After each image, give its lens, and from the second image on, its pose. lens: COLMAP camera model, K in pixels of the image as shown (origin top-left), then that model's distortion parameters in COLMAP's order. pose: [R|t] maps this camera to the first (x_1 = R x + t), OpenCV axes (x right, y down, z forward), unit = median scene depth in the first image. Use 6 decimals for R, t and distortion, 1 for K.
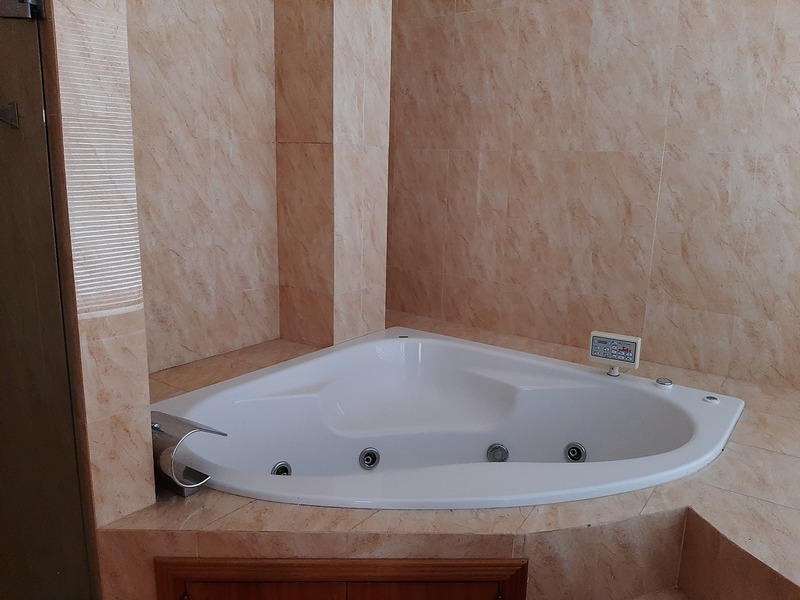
lens RADIAL K [[624.1, 0, 400.0], [0, 624.1, 300.0], [0, 0, 1]] dist [-0.006830, -0.005105]
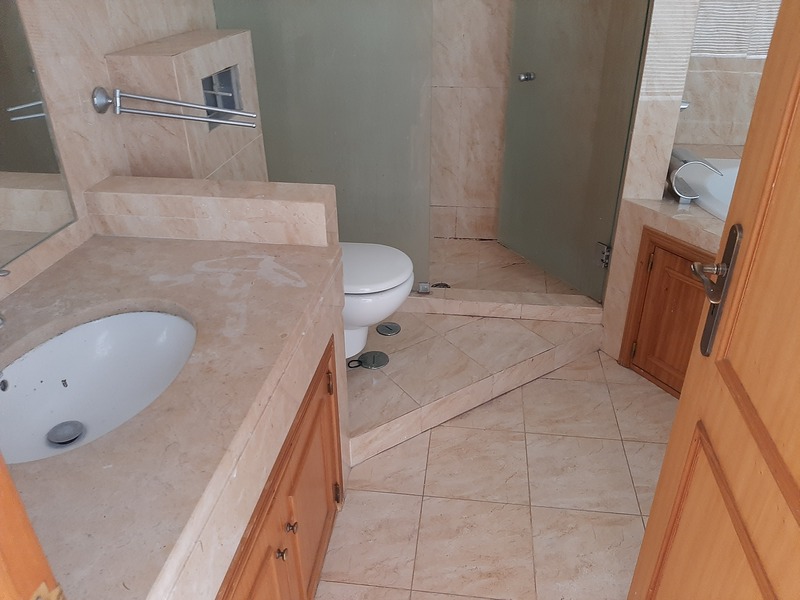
lens RADIAL K [[624.1, 0, 400.0], [0, 624.1, 300.0], [0, 0, 1]] dist [-0.006830, -0.005105]
pose [[0.479456, 0.402753, -0.779687, 0.691243], [-0.153627, 0.913266, 0.377285, 0.062142], [0.864015, -0.061111, 0.499744, -0.434839]]
